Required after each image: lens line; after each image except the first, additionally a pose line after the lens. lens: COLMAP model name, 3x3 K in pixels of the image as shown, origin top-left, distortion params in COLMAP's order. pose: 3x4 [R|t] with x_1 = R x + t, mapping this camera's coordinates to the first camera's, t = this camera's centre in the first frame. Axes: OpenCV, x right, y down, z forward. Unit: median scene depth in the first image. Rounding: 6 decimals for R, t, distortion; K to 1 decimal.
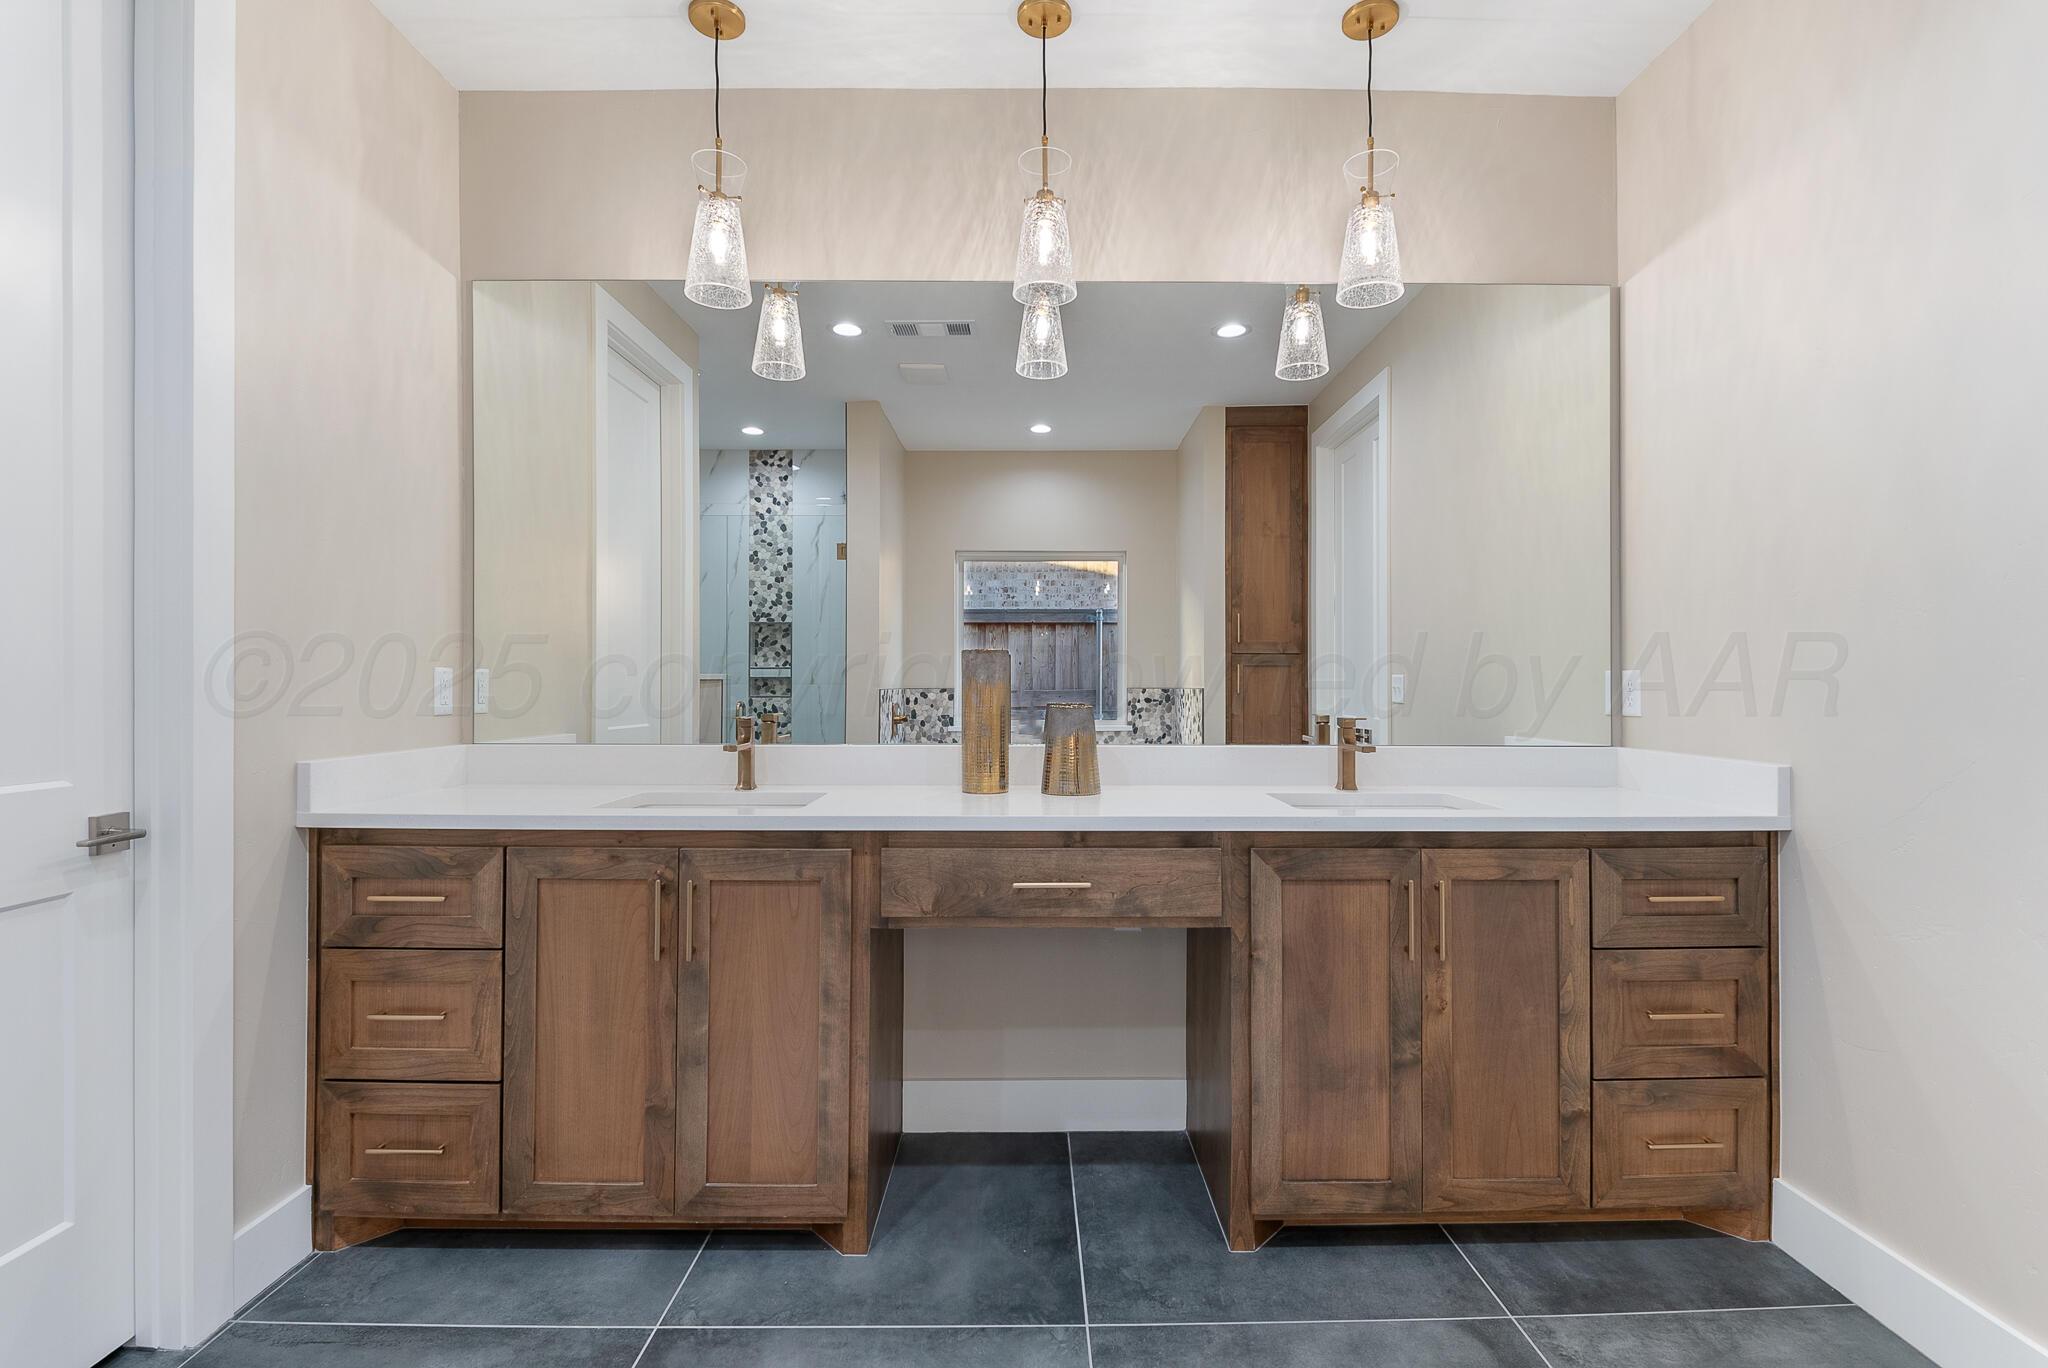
lens RADIAL K [[915.5, 0, 998.8], [0, 915.5, 684.1], [0, 0, 1]] dist [0.000356, -0.019652]
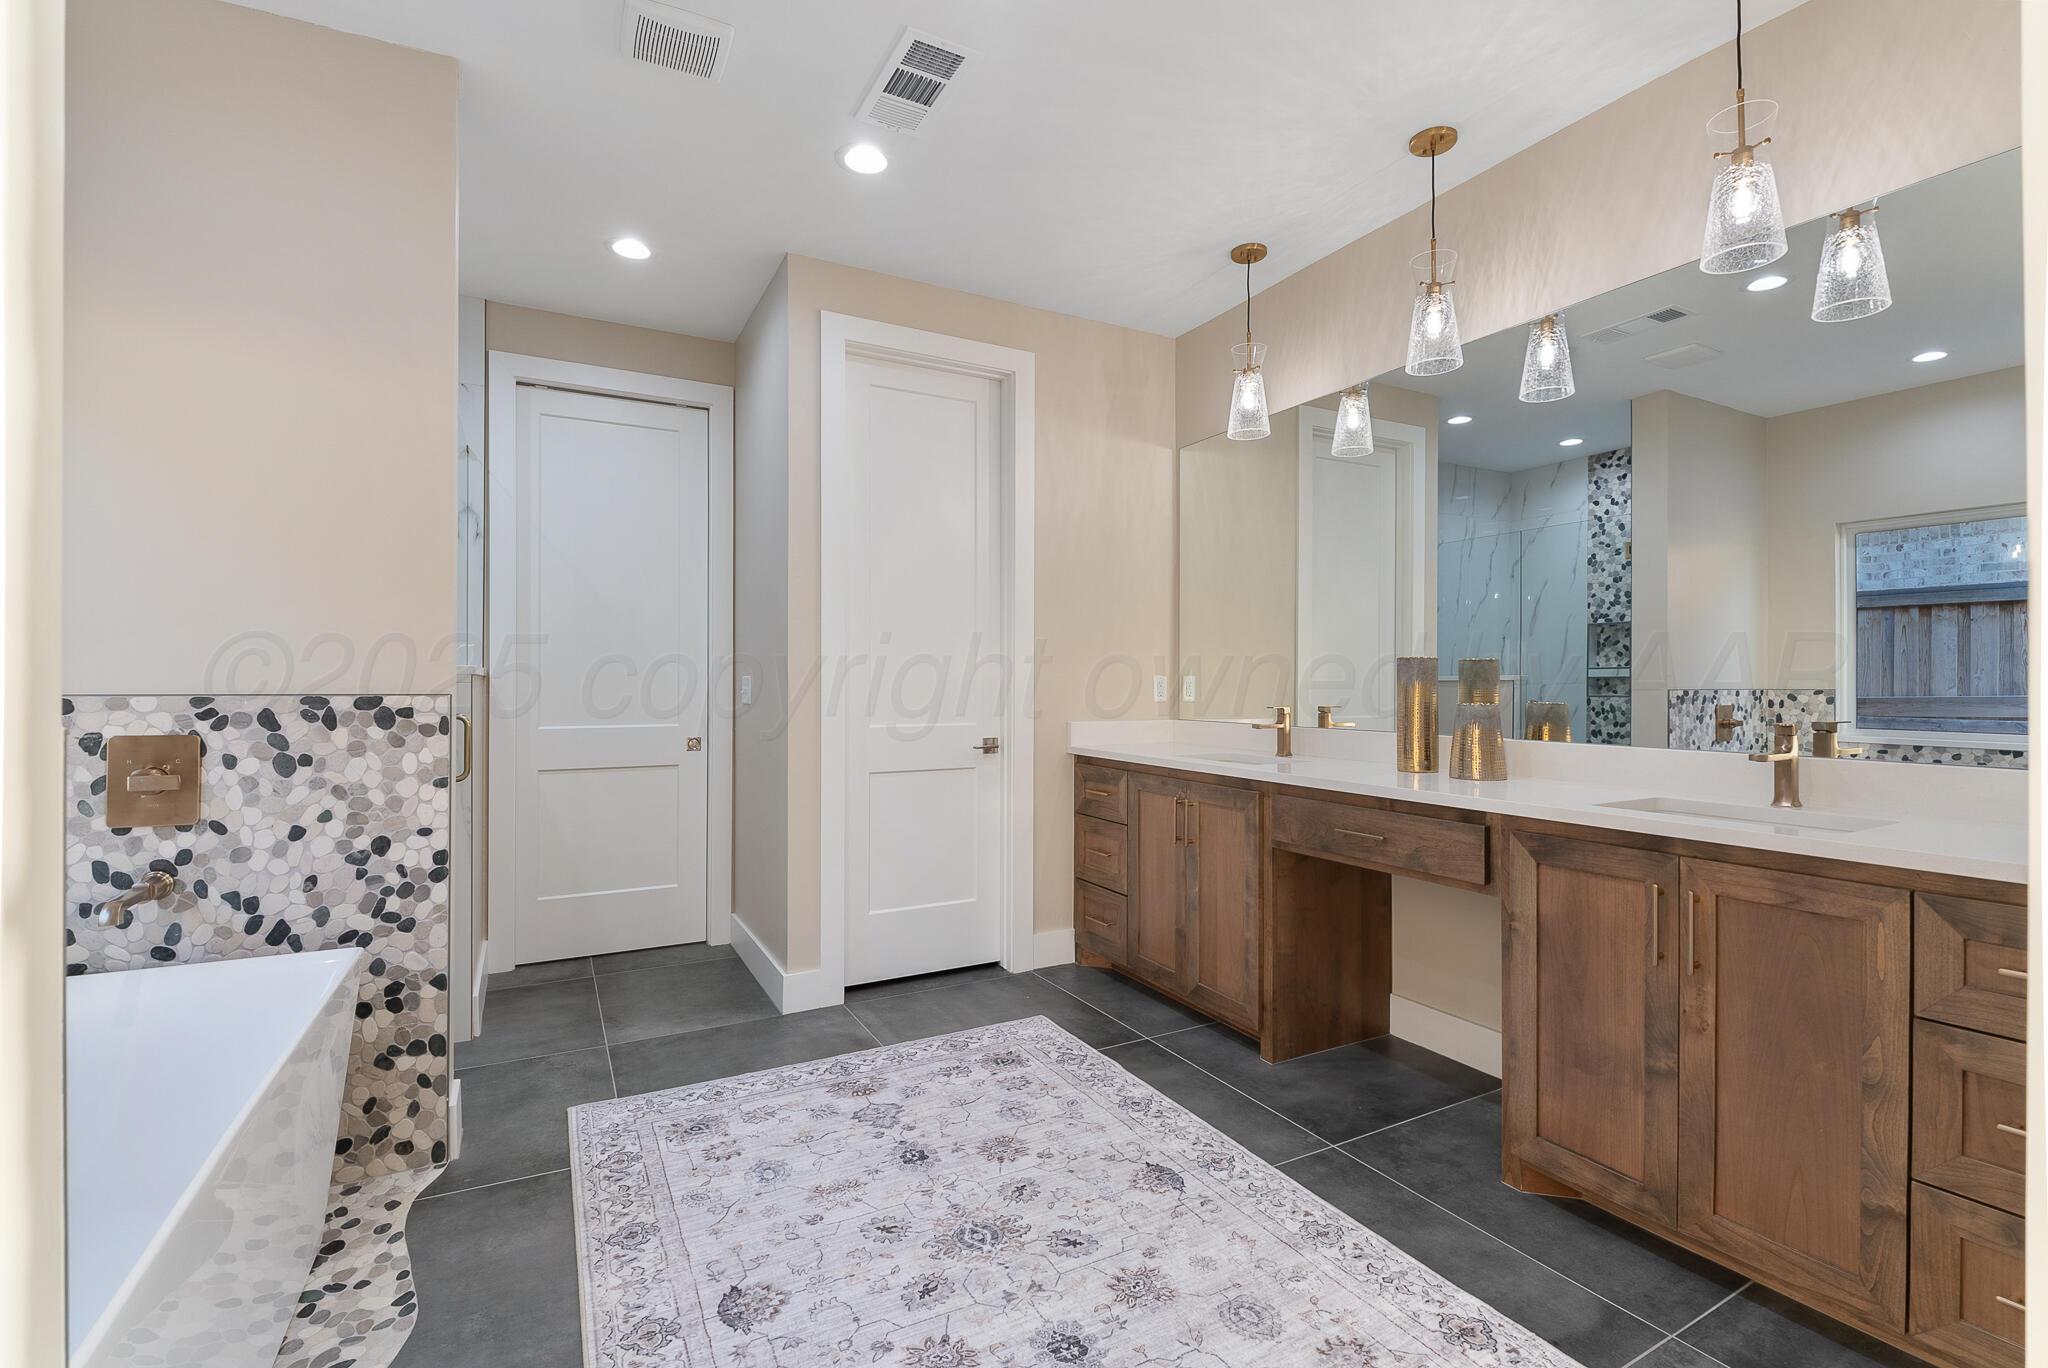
lens RADIAL K [[865.4, 0, 1024.0], [0, 865.4, 684.0], [0, 0, 1]] dist [-0.041078, -0.000434]
pose [[0.474489, 0.000405, -0.880261, 0.717099], [-0.000125, 1.000000, 0.000393, -0.001193], [0.880261, -0.000076, 0.474489, -0.022231]]
